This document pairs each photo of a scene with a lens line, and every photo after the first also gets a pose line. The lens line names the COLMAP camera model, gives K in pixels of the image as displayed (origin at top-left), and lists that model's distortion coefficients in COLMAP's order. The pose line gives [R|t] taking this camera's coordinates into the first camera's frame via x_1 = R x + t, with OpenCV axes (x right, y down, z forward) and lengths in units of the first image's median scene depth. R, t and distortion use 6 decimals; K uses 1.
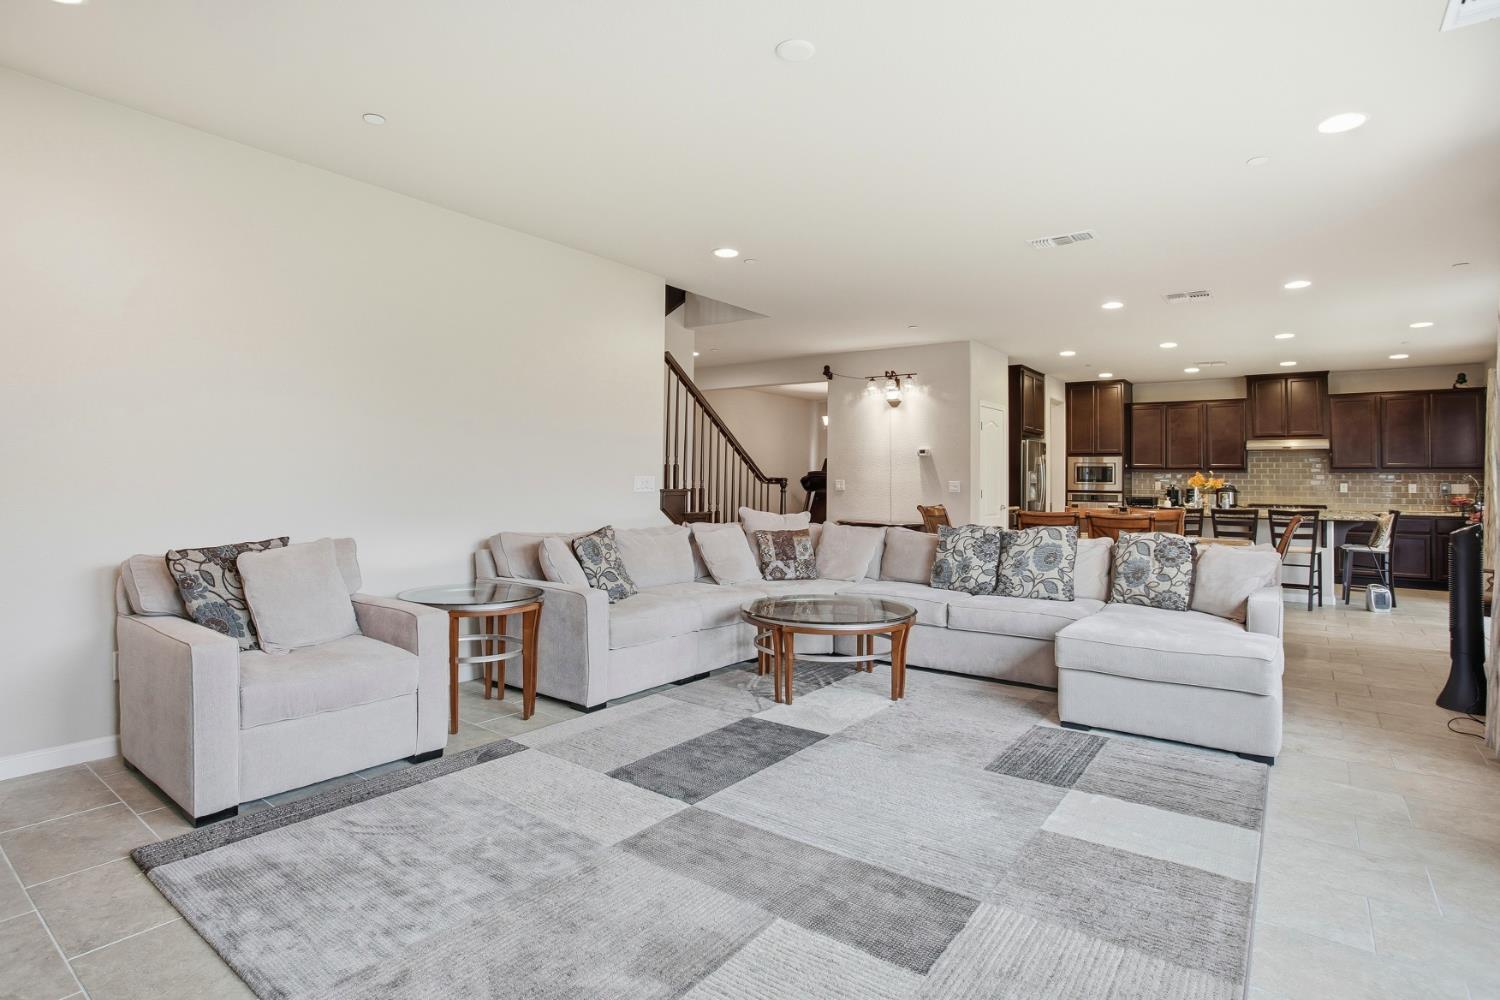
lens RADIAL K [[766.7, 0, 760.8], [0, 766.7, 446.5], [0, 0, 1]] dist [-0.025925, 0.000810]
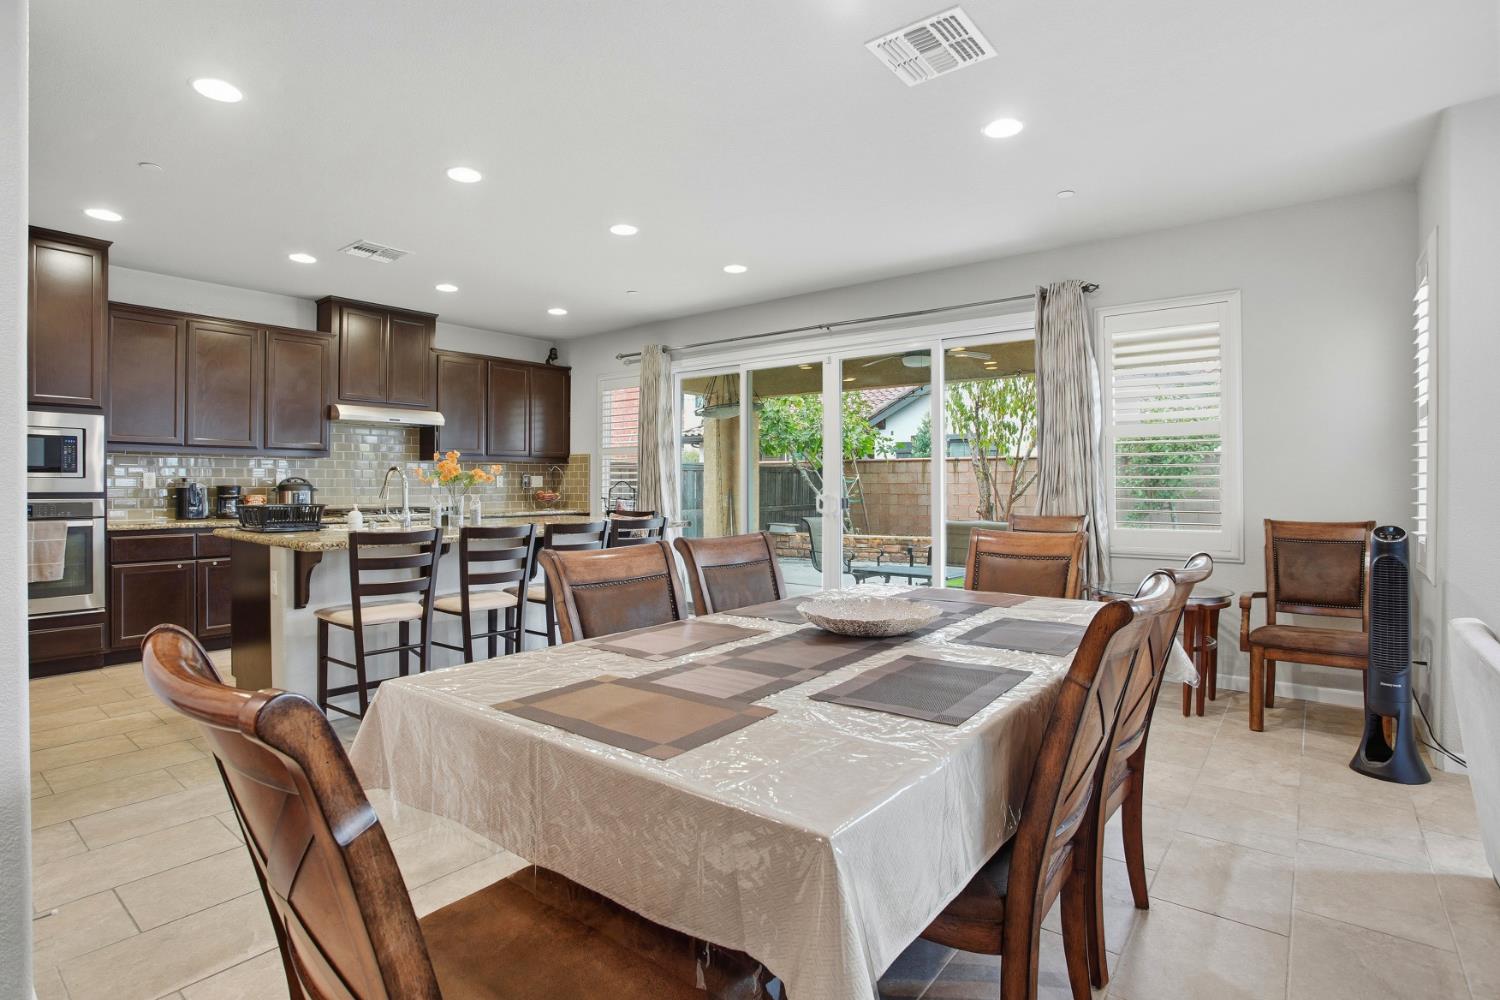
lens RADIAL K [[735.6, 0, 750.8], [0, 735.6, 487.4], [0, 0, 1]] dist [-0.073550, 0.030843]
pose [[0.035791, -0.016815, 0.999218, 0.189081], [-0.049092, 0.998622, 0.018563, 0.070169], [-0.998153, -0.049718, 0.034916, 1.438832]]
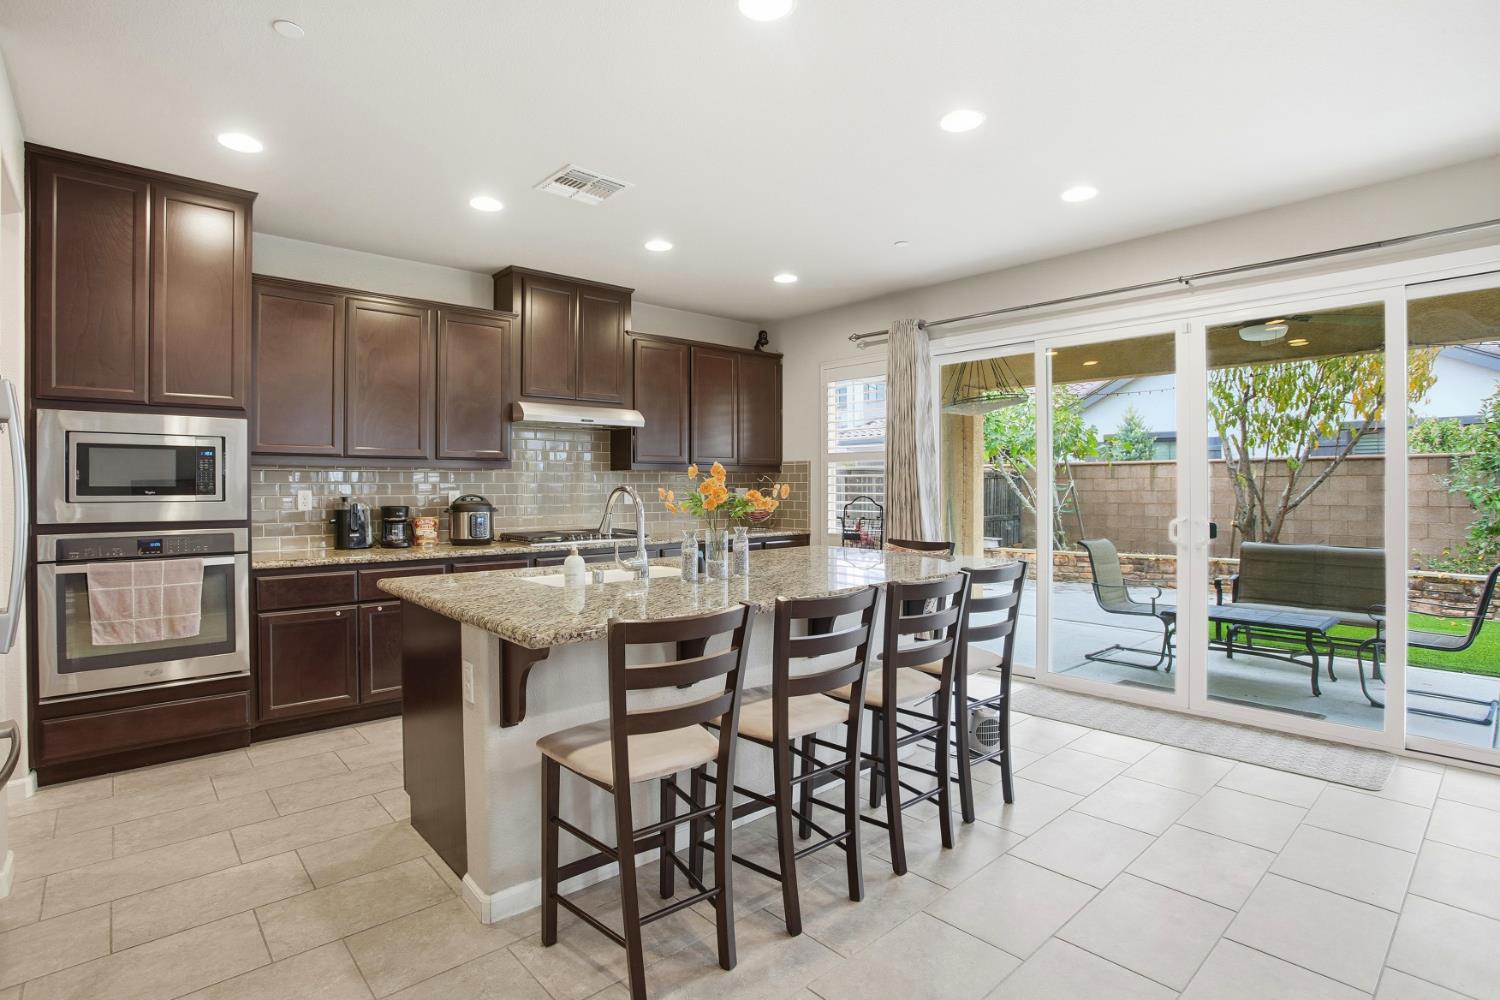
lens RADIAL K [[735.6, 0, 750.8], [0, 735.6, 487.4], [0, 0, 1]] dist [-0.073550, 0.030843]
pose [[0.203709, -0.014553, 0.978923, 0.501610], [-0.042949, 0.998794, 0.023786, 0.064259], [-0.978089, -0.046889, 0.202839, 1.693274]]
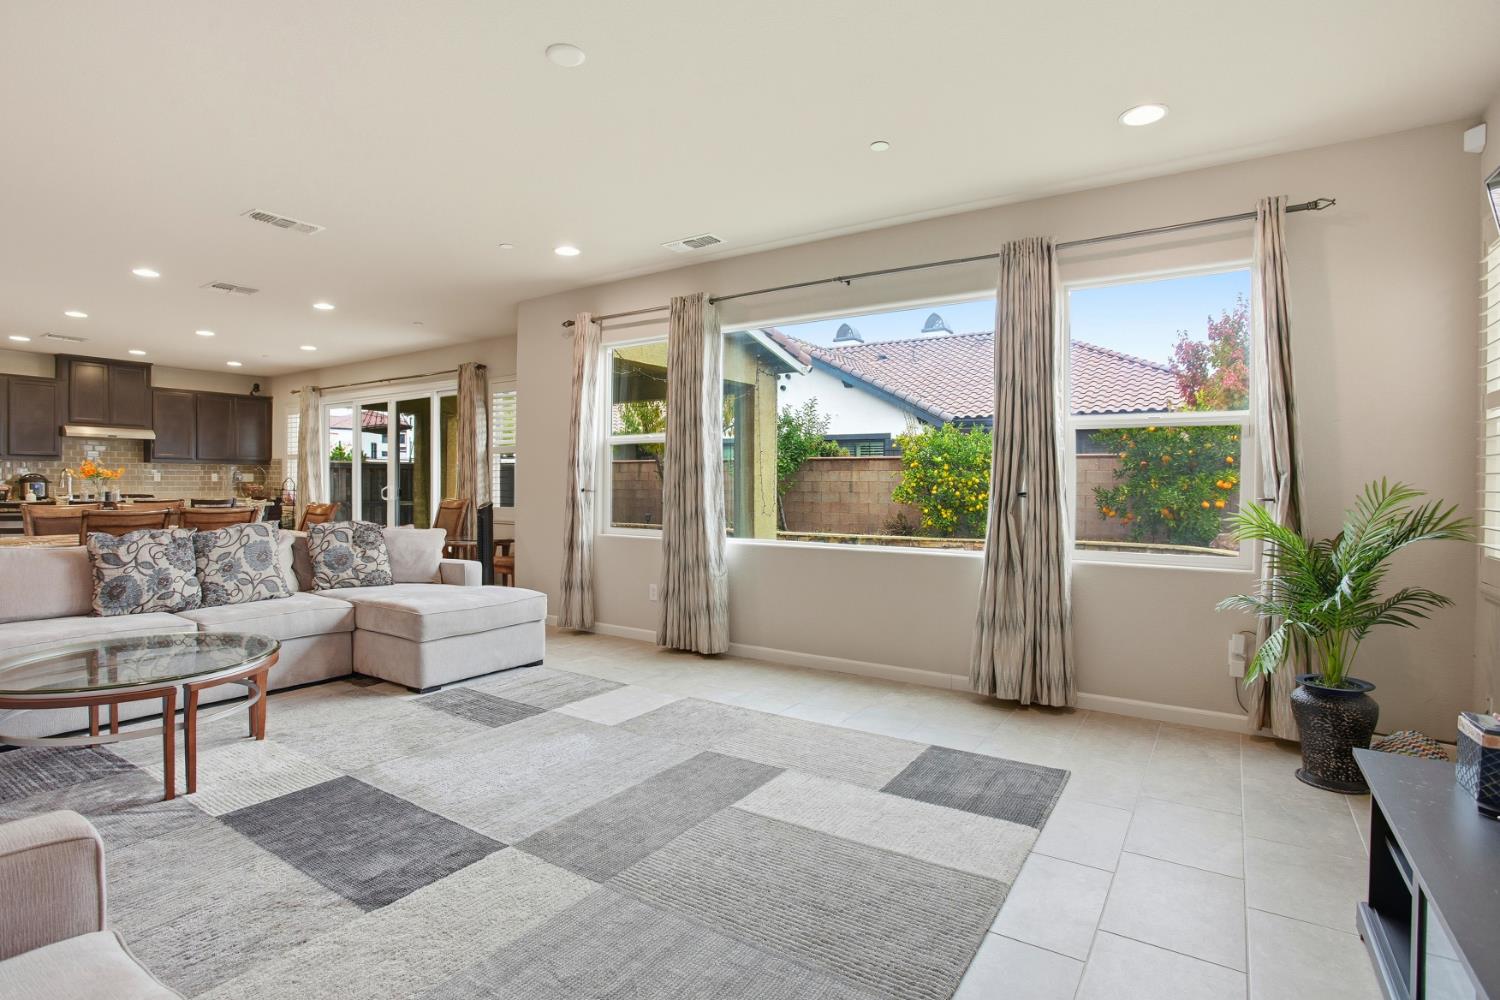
lens RADIAL K [[735.6, 0, 750.8], [0, 735.6, 487.4], [0, 0, 1]] dist [-0.073550, 0.030843]
pose [[-0.039580, -0.019191, 0.999032, -0.540085], [-0.056224, 0.998274, 0.016949, 0.012728], [-0.997633, -0.055499, -0.040590, 0.449510]]
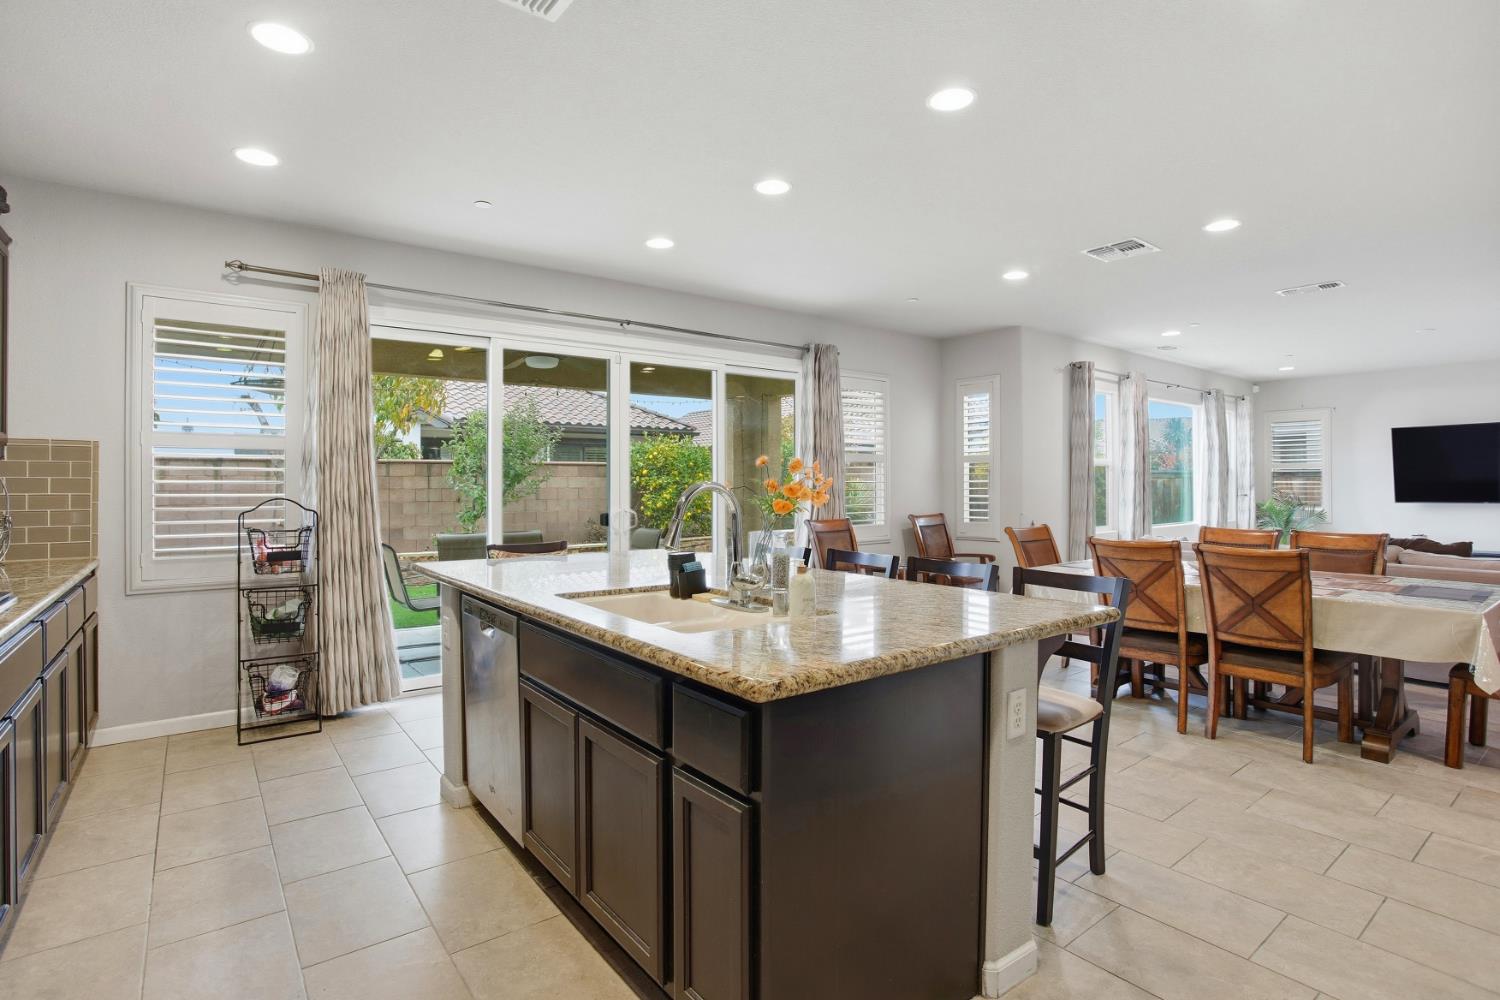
lens RADIAL K [[735.6, 0, 750.8], [0, 735.6, 487.4], [0, 0, 1]] dist [-0.073550, 0.030843]
pose [[-0.959581, -0.013243, 0.281122, 0.949664], [-0.025046, 0.998947, -0.038434, 0.102587], [-0.280317, -0.043922, -0.958902, 2.379496]]
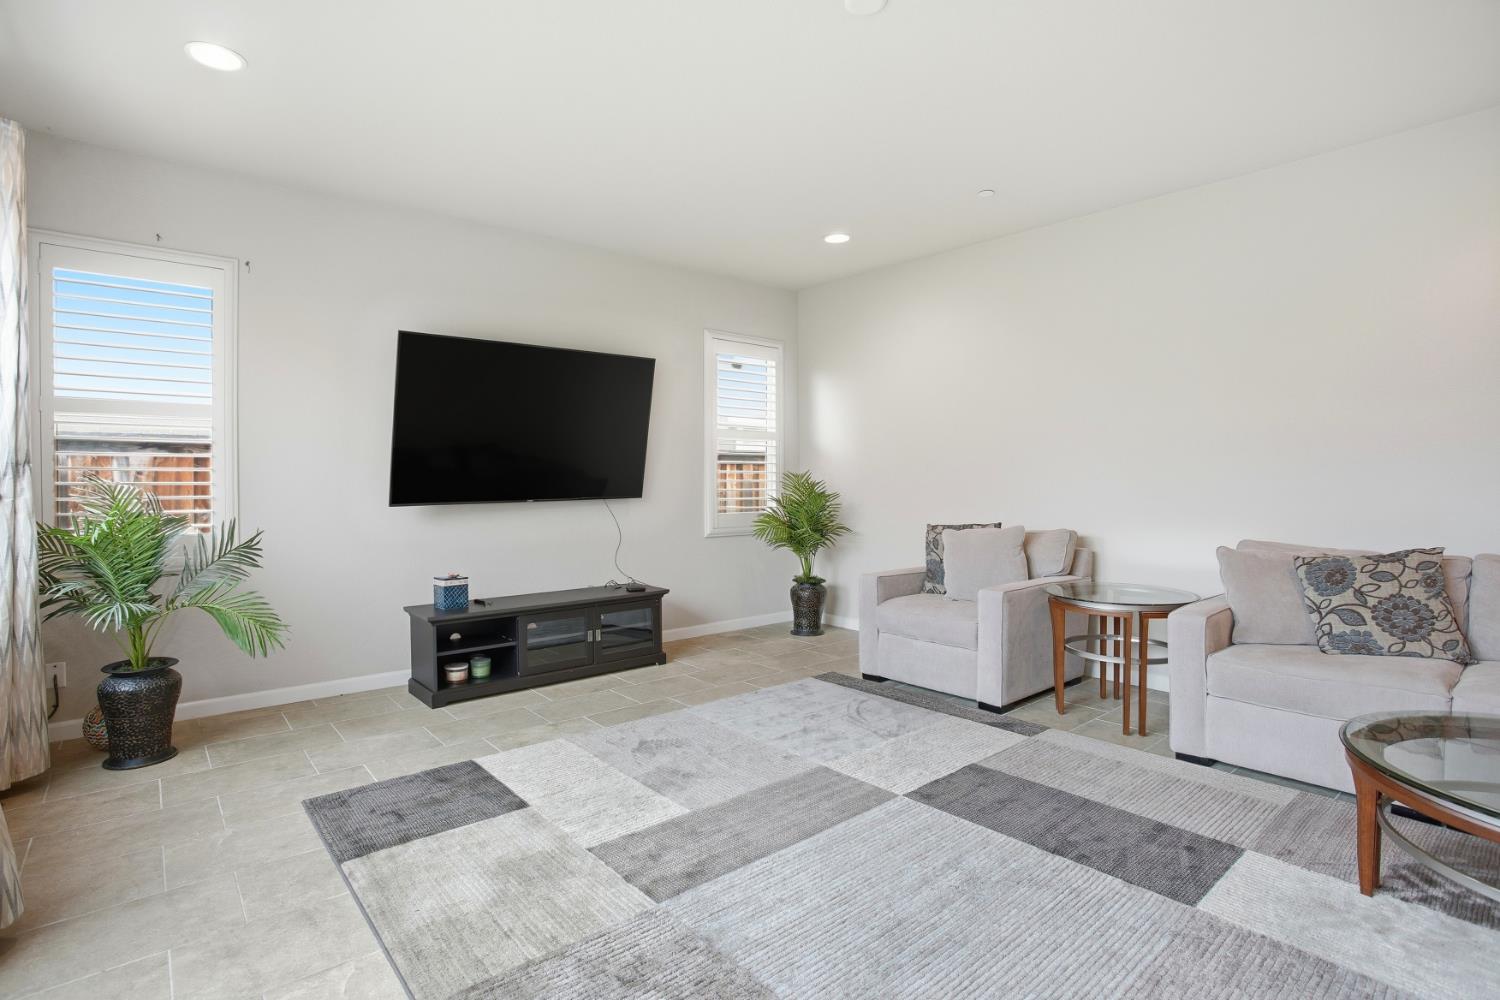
lens RADIAL K [[735.6, 0, 750.8], [0, 735.6, 487.4], [0, 0, 1]] dist [-0.073550, 0.030843]
pose [[-0.233135, -0.007177, -0.972418, 0.522318], [0.048521, 0.998641, -0.019003, 0.039115], [0.971233, -0.051613, -0.232470, 0.609711]]
